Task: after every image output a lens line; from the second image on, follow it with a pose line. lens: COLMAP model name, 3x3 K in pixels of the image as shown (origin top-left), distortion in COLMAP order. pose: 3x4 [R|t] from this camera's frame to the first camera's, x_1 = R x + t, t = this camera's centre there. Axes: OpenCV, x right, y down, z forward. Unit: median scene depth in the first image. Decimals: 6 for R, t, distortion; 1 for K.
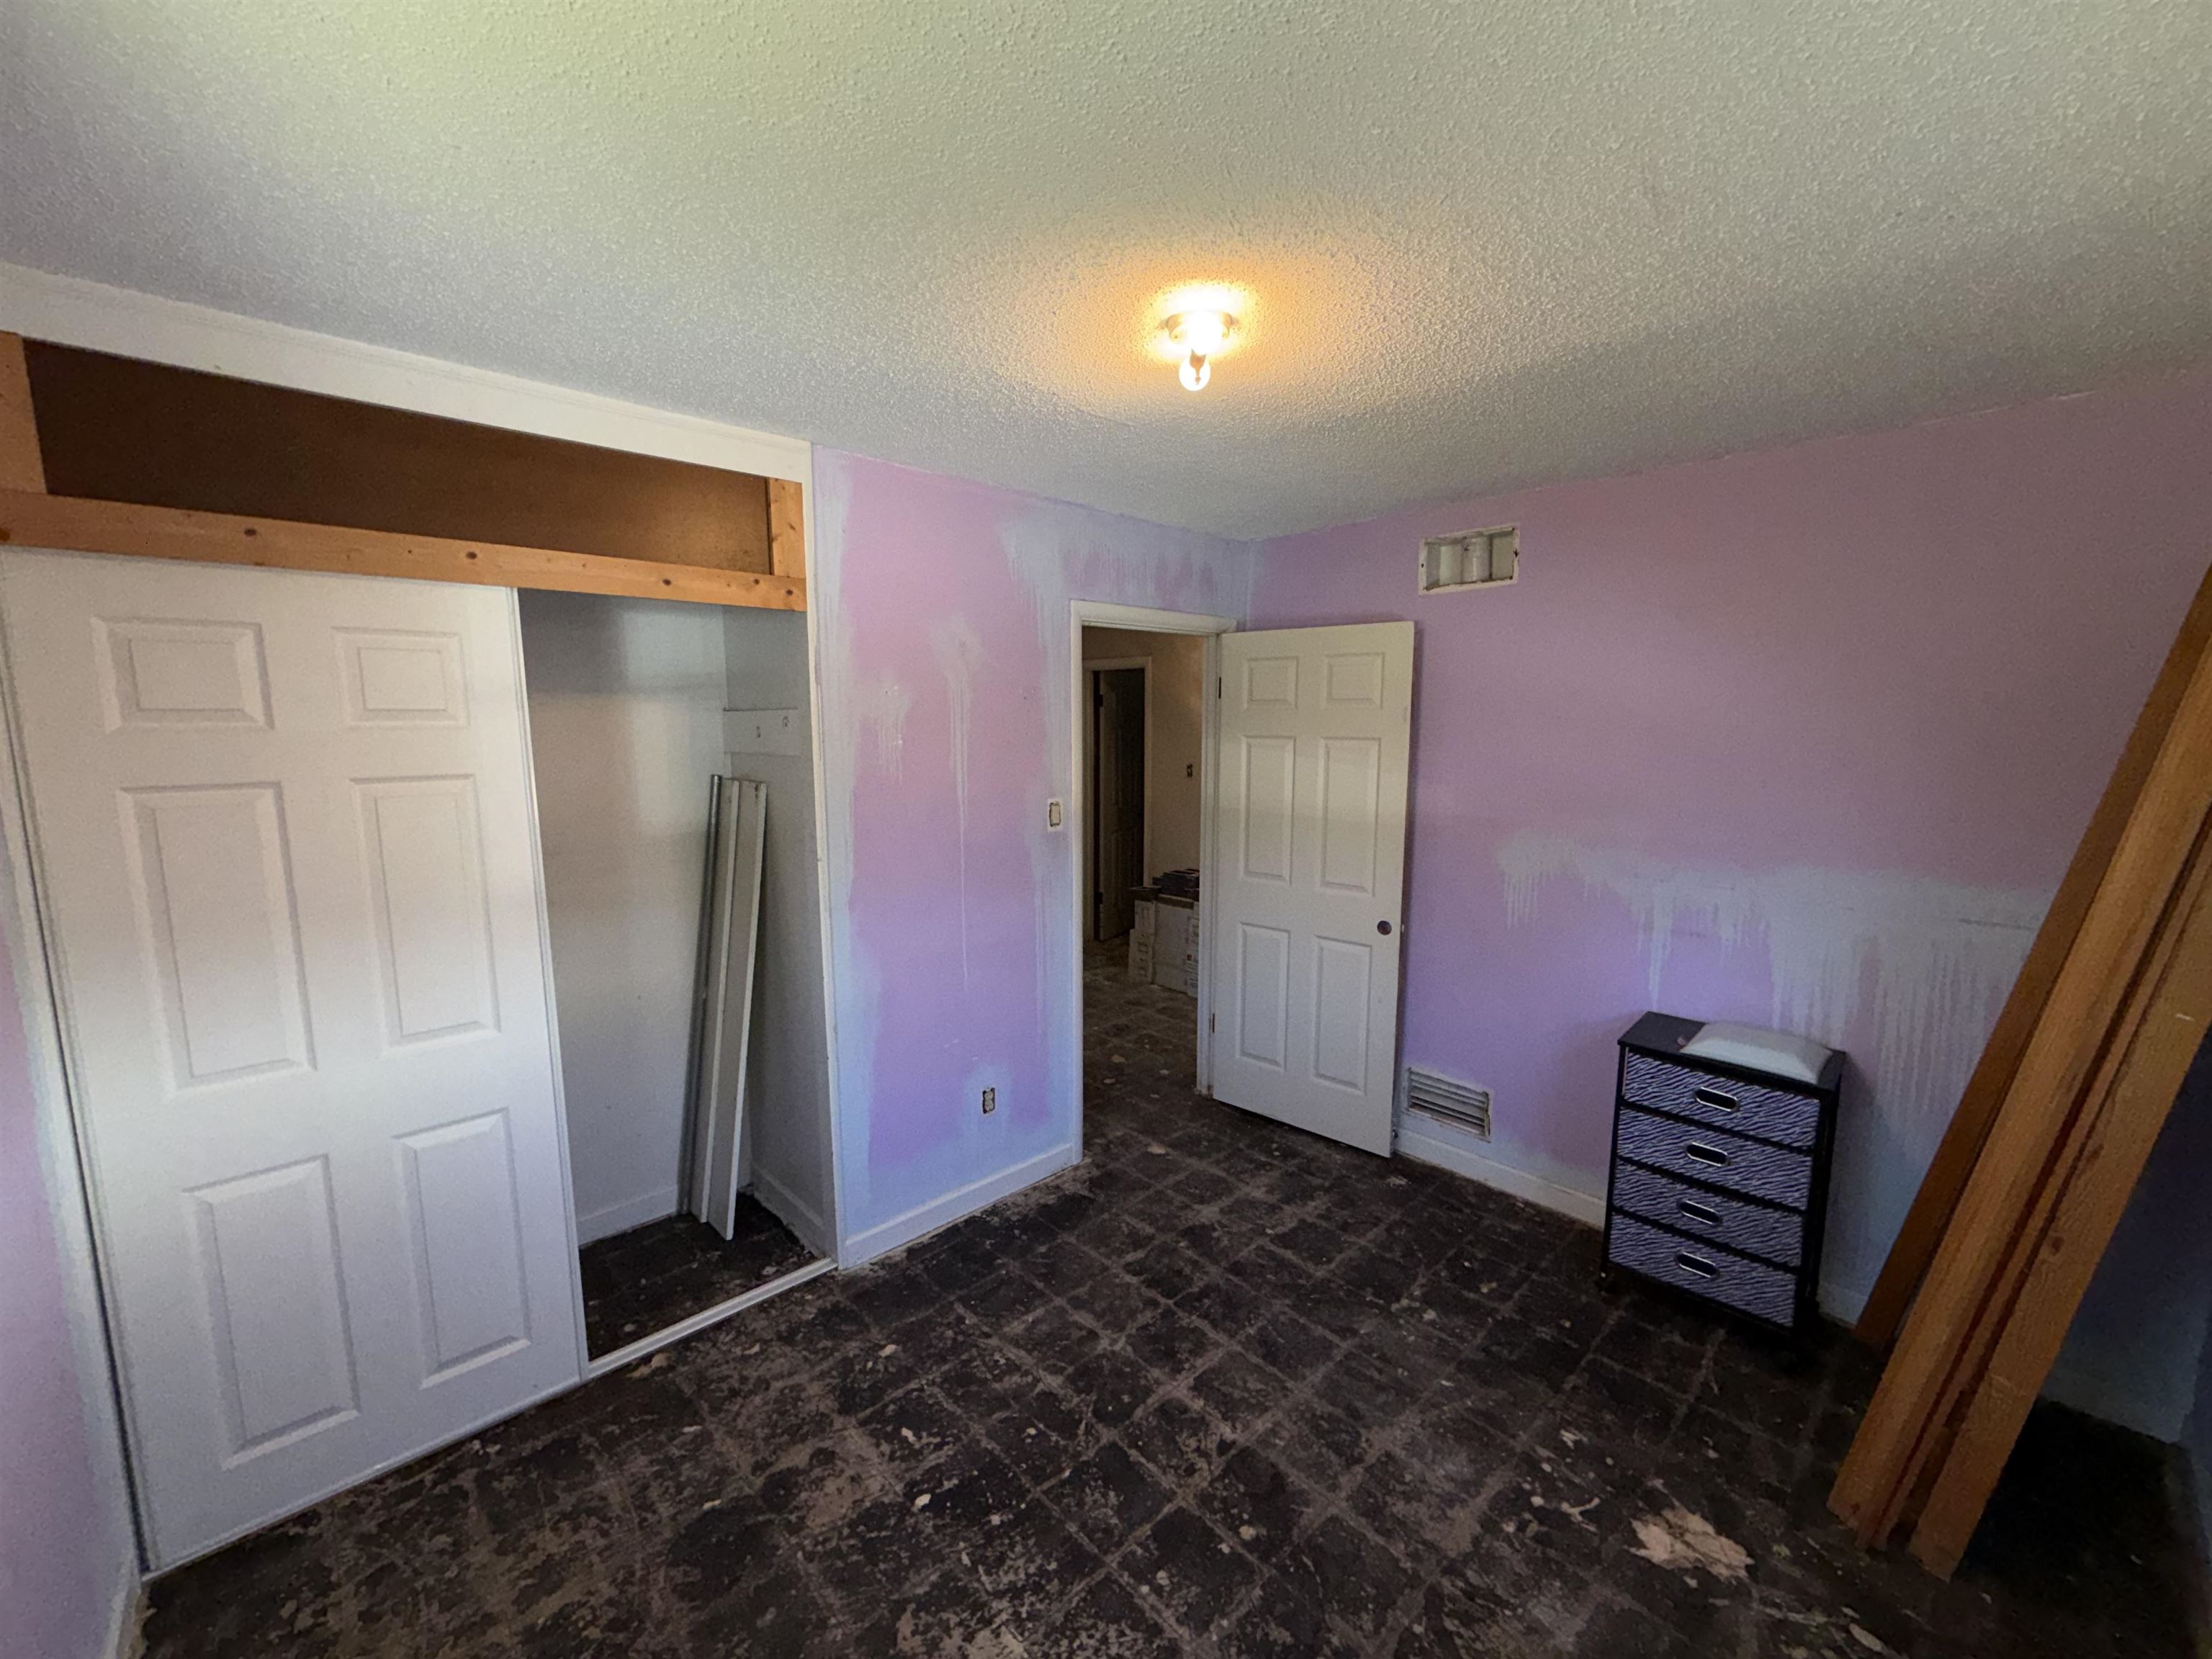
lens RADIAL K [[885.0, 0, 1102.7], [0, 885.0, 835.9], [0, 0, 1]] dist [0.000782, 0.000040]
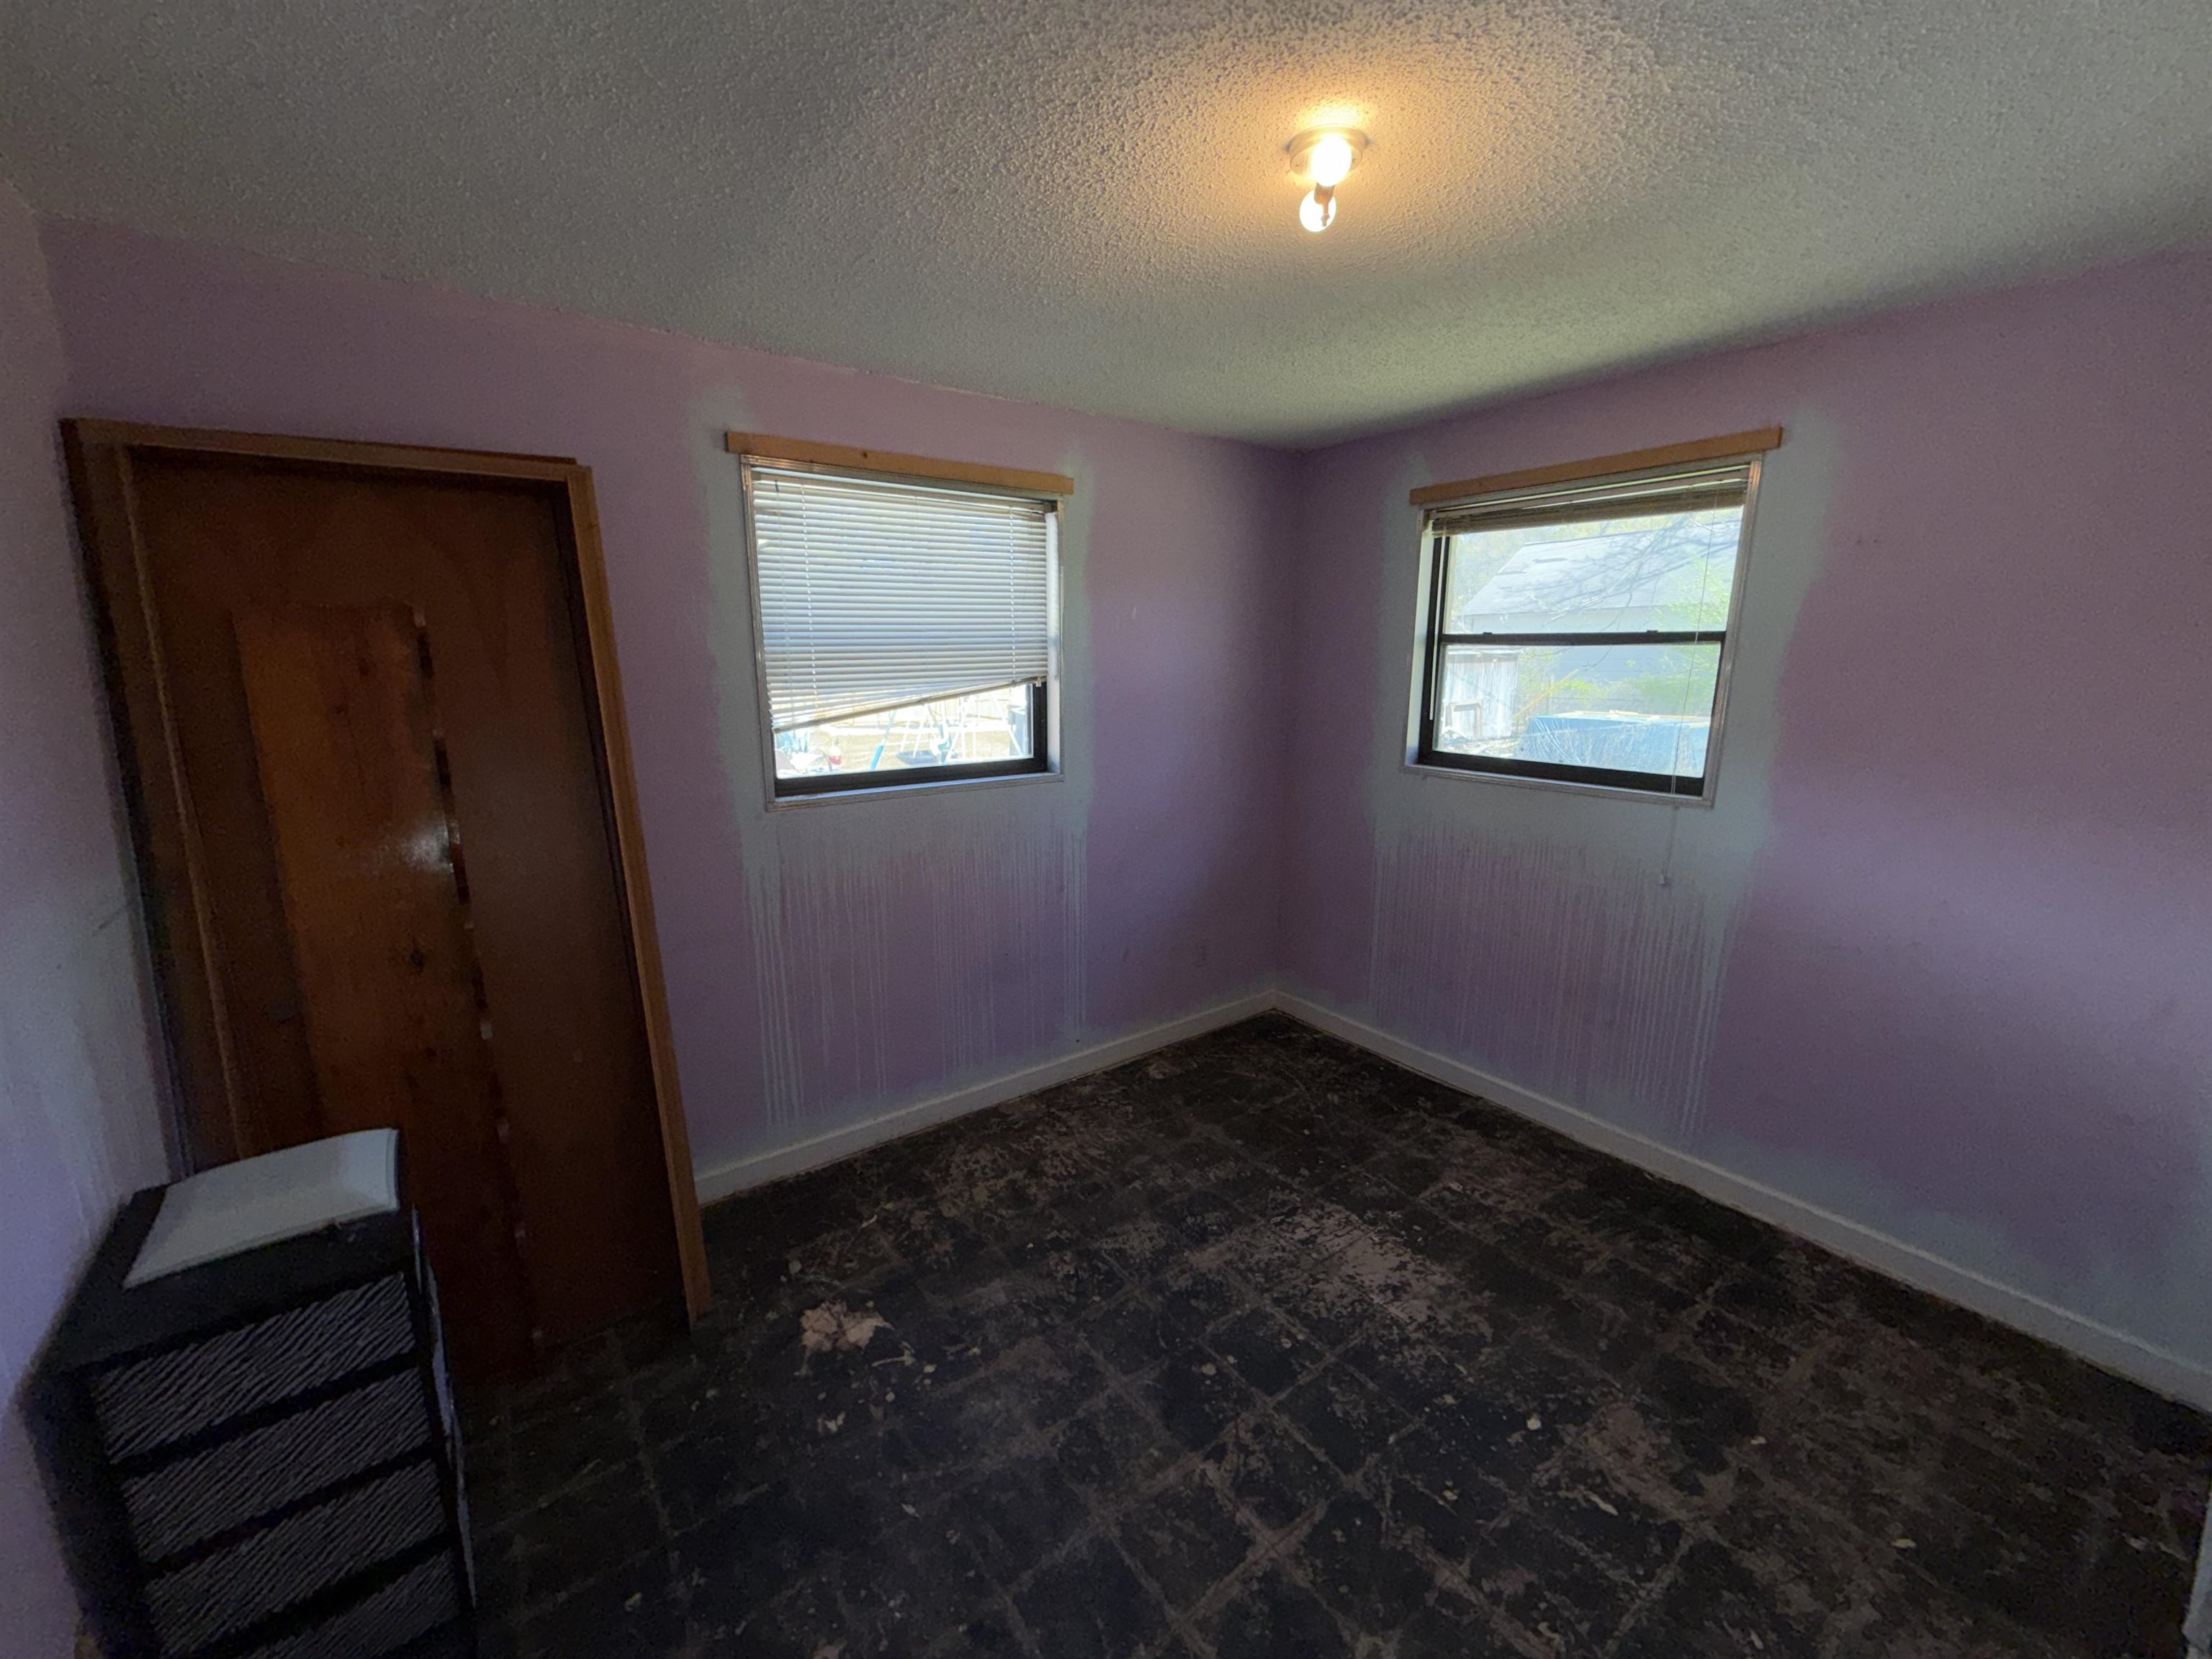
lens RADIAL K [[885.0, 0, 1106.2], [0, 885.0, 823.3], [0, 0, 1]] dist [0.000782, 0.000040]
pose [[-0.993234, -0.024505, 0.113511, 0.169387], [0.013153, 0.947453, 0.319624, -0.200630], [-0.115379, 0.318955, -0.940721, 1.707697]]
